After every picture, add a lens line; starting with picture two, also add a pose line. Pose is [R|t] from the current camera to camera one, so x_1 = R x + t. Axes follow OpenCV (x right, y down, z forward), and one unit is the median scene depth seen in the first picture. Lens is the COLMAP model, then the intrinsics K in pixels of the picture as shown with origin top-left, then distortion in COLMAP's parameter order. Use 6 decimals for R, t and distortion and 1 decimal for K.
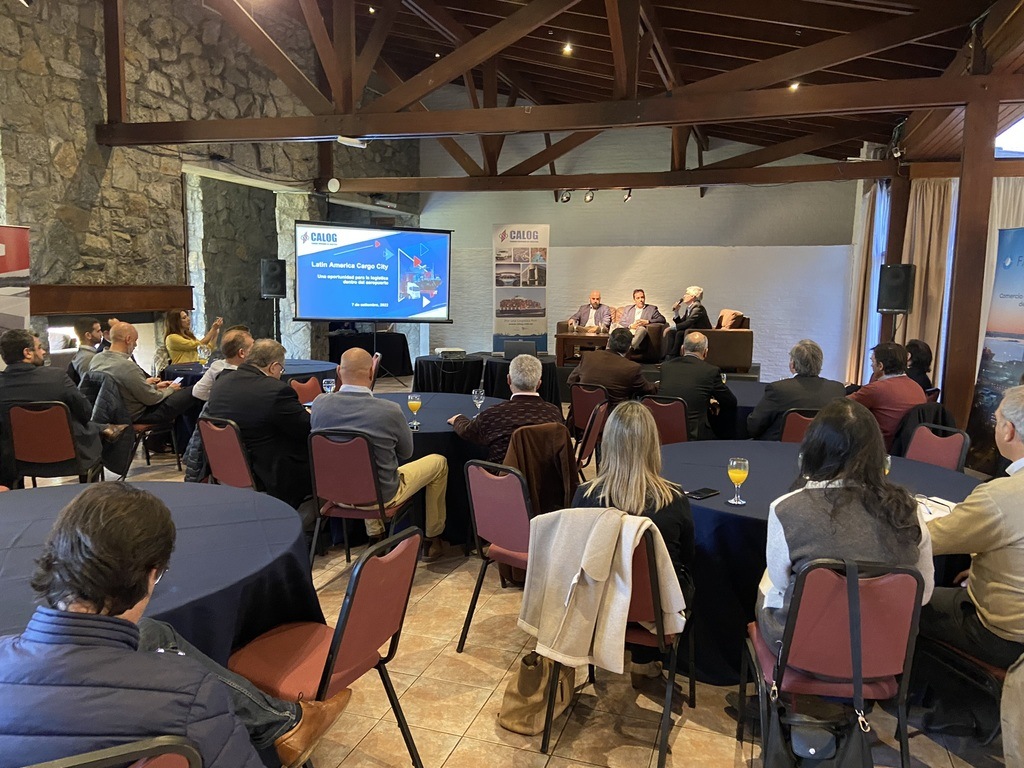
lens RADIAL K [[766.4, 0, 522.0], [0, 766.4, 387.0], [0, 0, 1]] dist [0.088725, -0.103632]
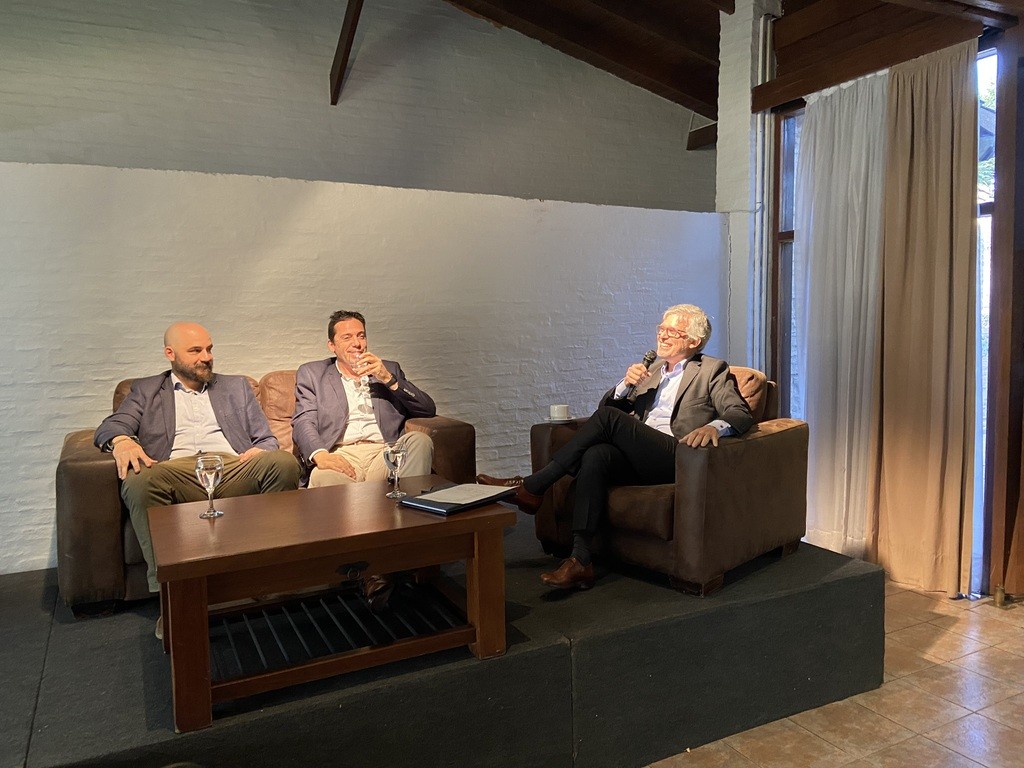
lens RADIAL K [[766.4, 0, 506.1], [0, 766.4, 375.3], [0, 0, 1]] dist [0.088725, -0.103632]
pose [[0.691068, -0.080855, 0.718253, -0.027030], [0.120186, 0.992744, -0.003882, -0.092012], [-0.712727, 0.089007, 0.695771, 0.731944]]
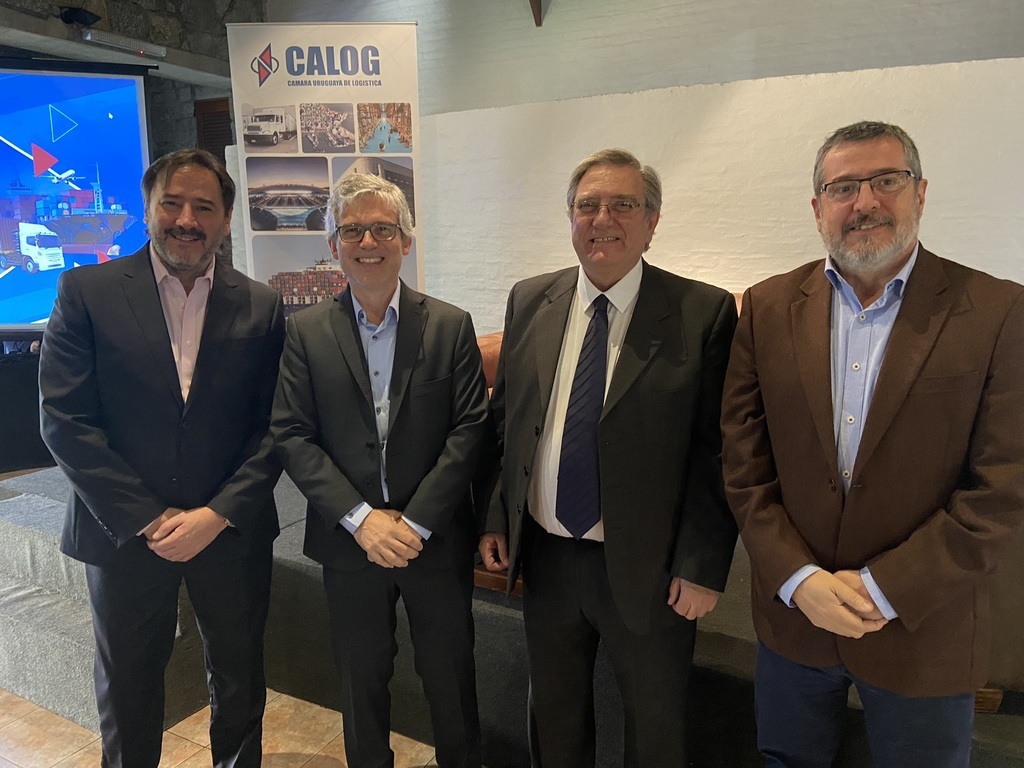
lens RADIAL K [[766.4, 0, 516.3], [0, 766.4, 382.9], [0, 0, 1]] dist [0.088725, -0.103632]
pose [[0.984962, 0.017183, -0.171914, 0.130487], [-0.008610, 0.998688, 0.050489, -0.085663], [0.172556, -0.048249, 0.983817, 0.702639]]
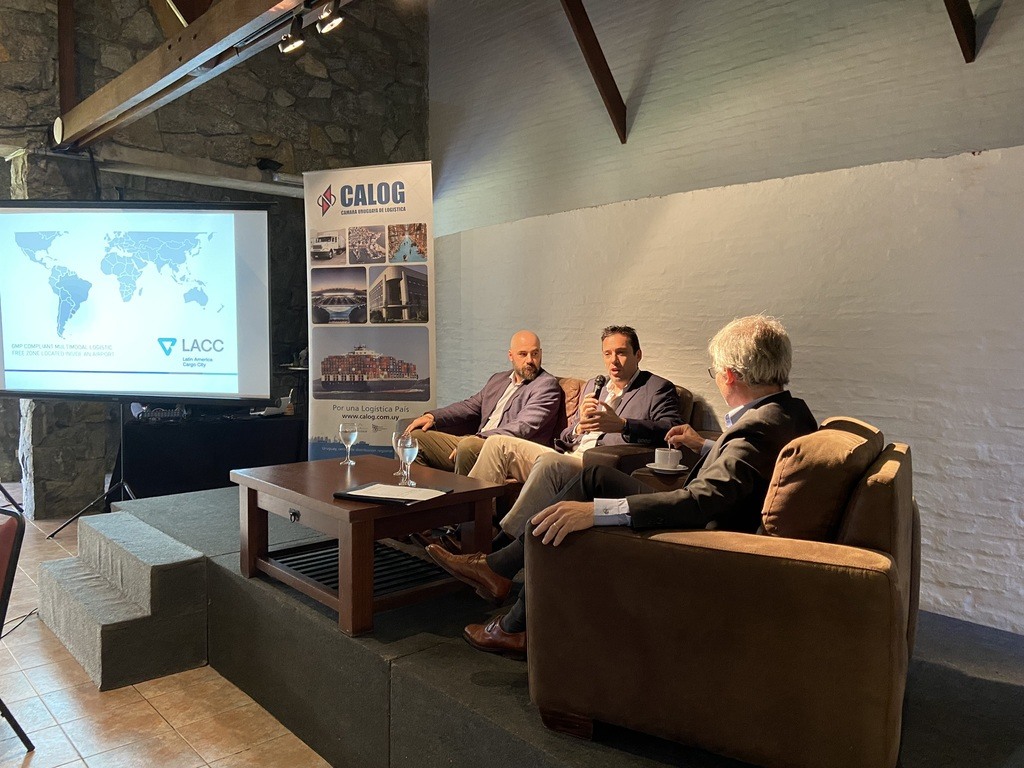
lens RADIAL K [[766.4, 0, 509.1], [0, 766.4, 381.4], [0, 0, 1]] dist [0.088725, -0.103632]
pose [[0.868917, 0.023251, -0.494412, 0.262329], [-0.058060, 0.996788, -0.055163, -0.084087], [0.491541, 0.076638, 0.867475, 0.699379]]
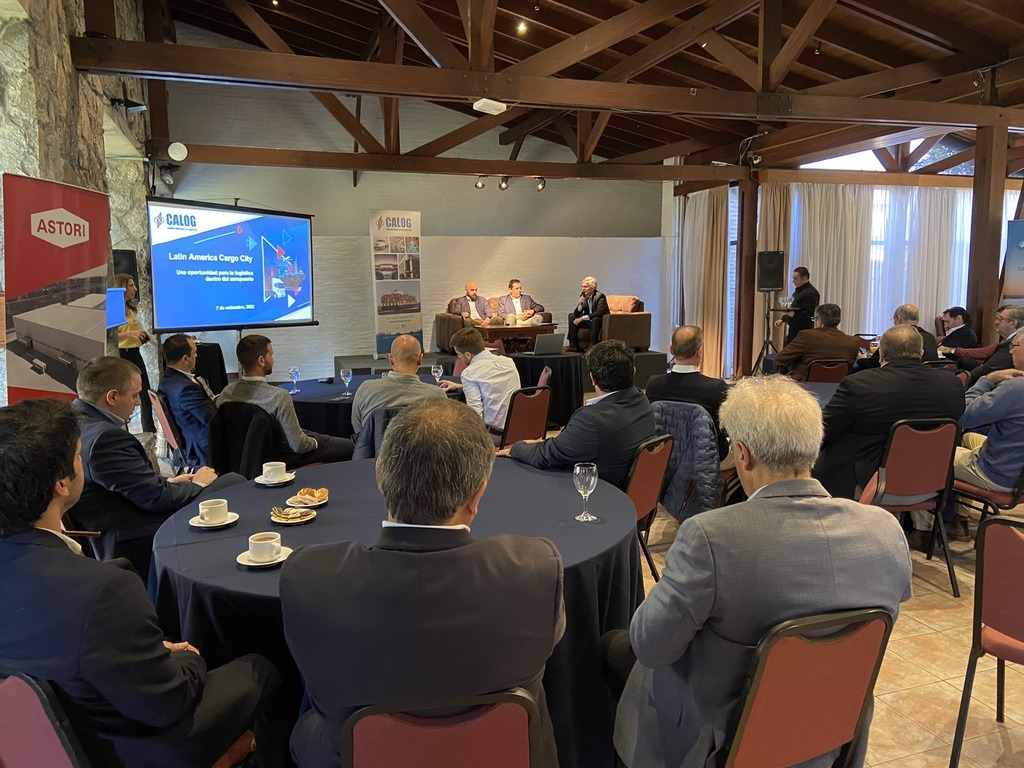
lens RADIAL K [[766.4, 0, 510.0], [0, 766.4, 387.1], [0, 0, 1]] dist [0.088725, -0.103632]
pose [[0.805477, -0.108259, 0.582655, -0.440343], [0.103685, 0.993752, 0.041305, -0.029355], [-0.583486, 0.027142, 0.811669, 0.195972]]
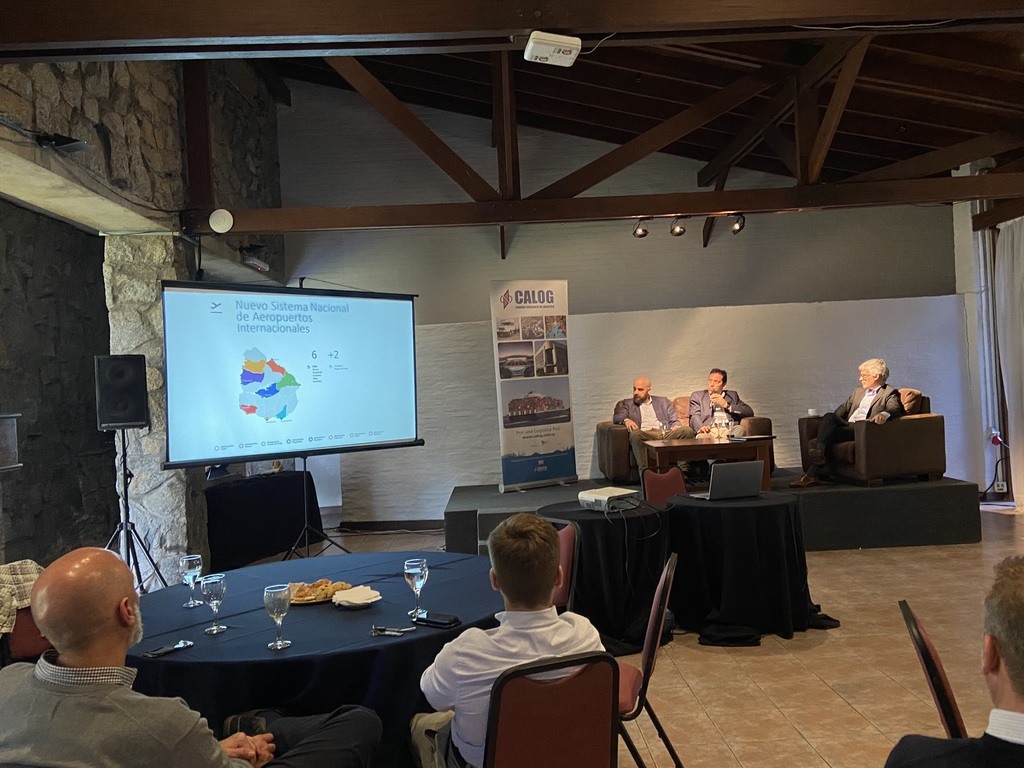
lens RADIAL K [[854.4, 0, 513.6], [0, 854.4, 375.0], [0, 0, 1]] dist [0.087224, -0.069706]
pose [[0.939870, -0.063744, 0.335530, -0.255636], [0.111767, 0.985739, -0.125805, -0.046659], [-0.322726, 0.155741, 0.933591, 0.355159]]
